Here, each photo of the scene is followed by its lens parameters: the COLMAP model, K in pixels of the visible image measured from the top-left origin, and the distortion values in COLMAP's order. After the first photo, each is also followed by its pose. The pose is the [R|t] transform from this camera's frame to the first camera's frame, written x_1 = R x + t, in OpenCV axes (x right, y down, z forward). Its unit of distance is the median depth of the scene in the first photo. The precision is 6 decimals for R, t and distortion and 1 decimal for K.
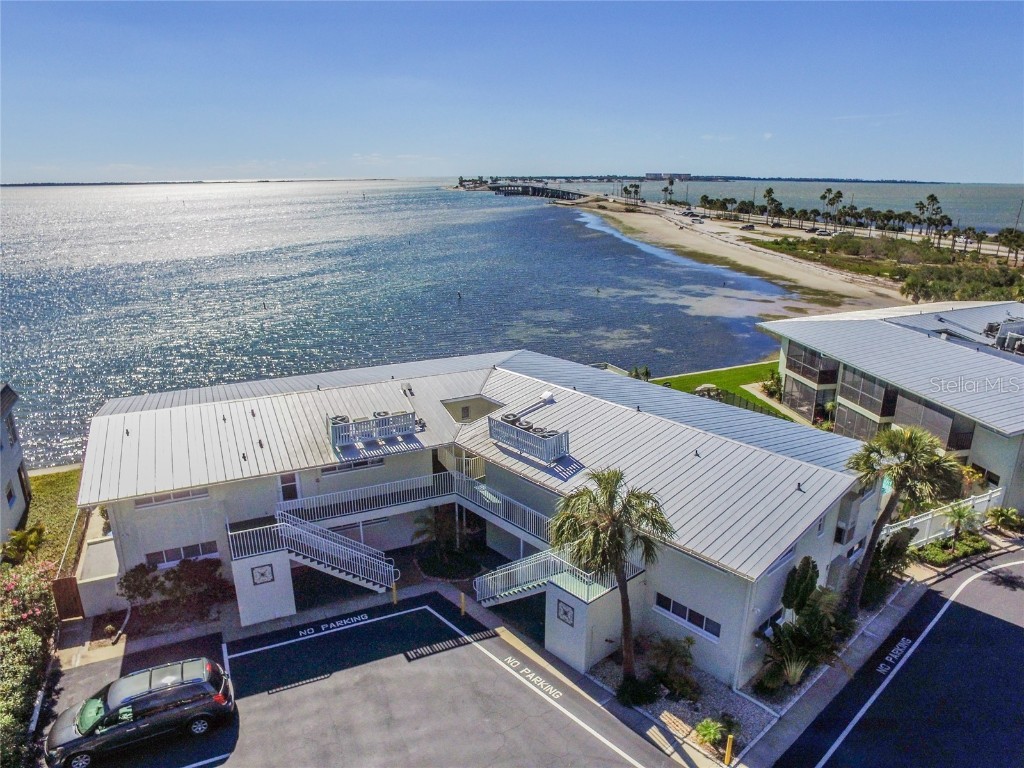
lens RADIAL K [[688.8, 0, 516.5], [0, 688.8, 399.3], [0, 0, 1]] dist [-0.123628, 0.091378]
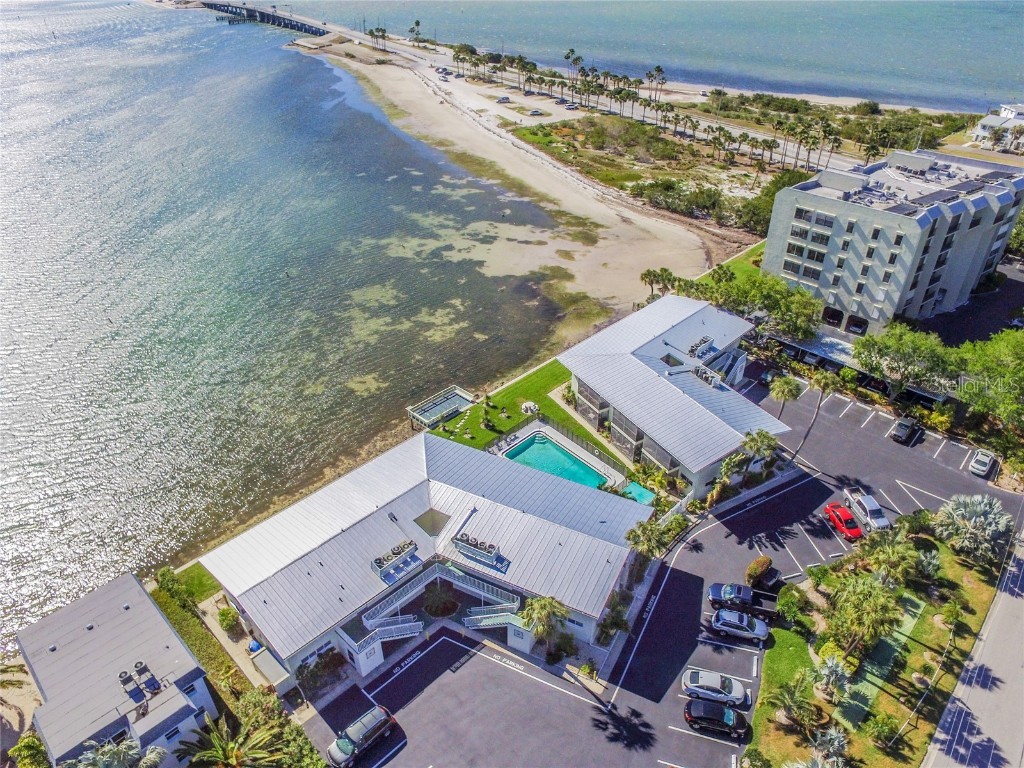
lens RADIAL K [[688.8, 0, 516.5], [0, 688.8, 399.3], [0, 0, 1]] dist [-0.123628, 0.091378]
pose [[0.935023, -0.196681, 0.295041, -0.125240], [0.107964, 0.950472, 0.291456, -0.305283], [-0.337752, -0.240664, 0.909947, -0.245725]]
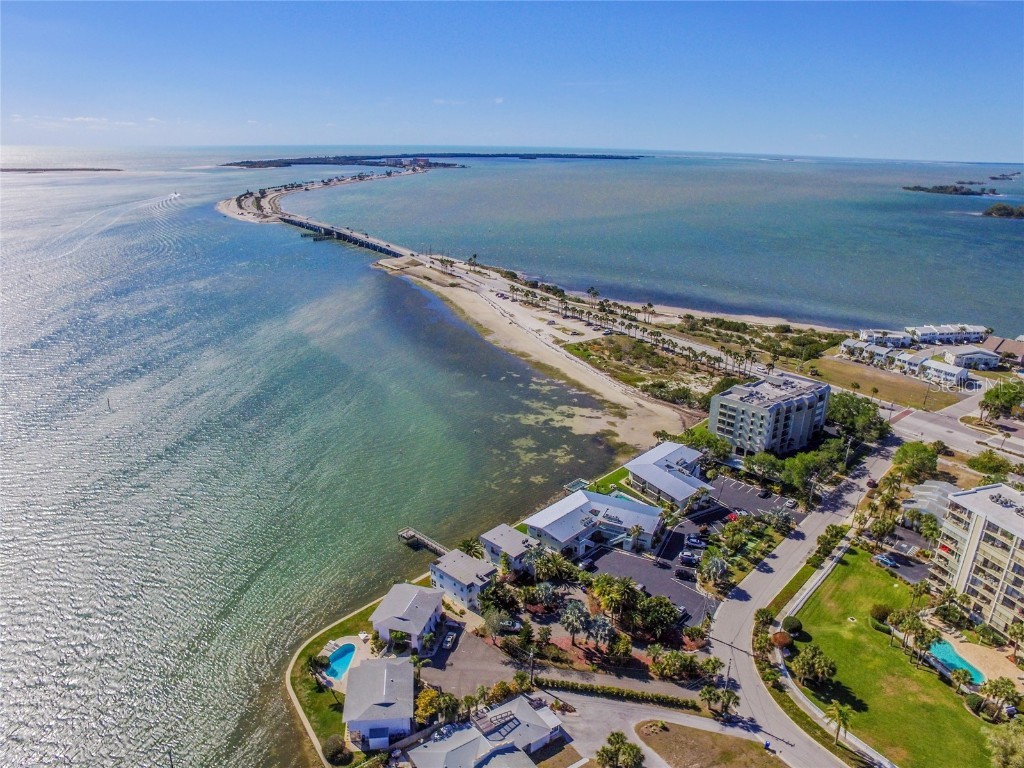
lens RADIAL K [[688.8, 0, 516.5], [0, 688.8, 399.3], [0, 0, 1]] dist [-0.123628, 0.091378]
pose [[0.929552, -0.117096, 0.349603, -0.937404], [0.100798, 0.992812, 0.064524, -0.497784], [-0.354645, -0.024739, 0.934674, -1.480316]]
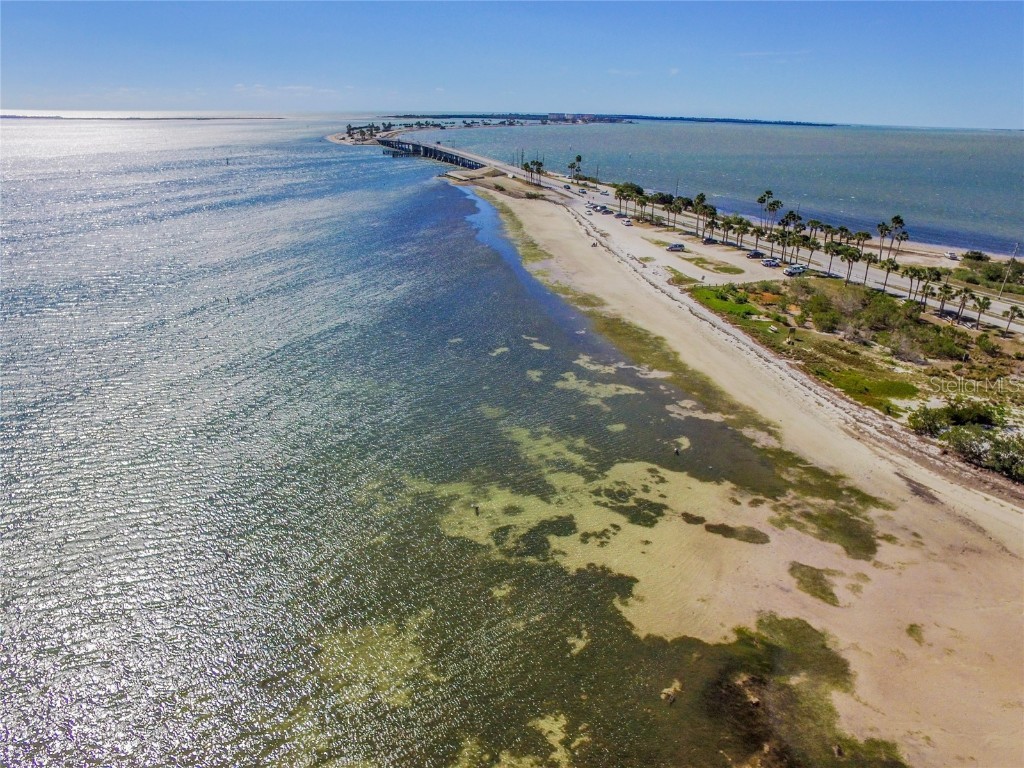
lens RADIAL K [[688.8, 0, 516.5], [0, 688.8, 399.3], [0, 0, 1]] dist [-0.123628, 0.091378]
pose [[0.990684, -0.036408, 0.131224, 0.107794], [0.024873, 0.995766, 0.088498, -0.406801], [-0.133891, -0.084410, 0.987395, 0.562070]]
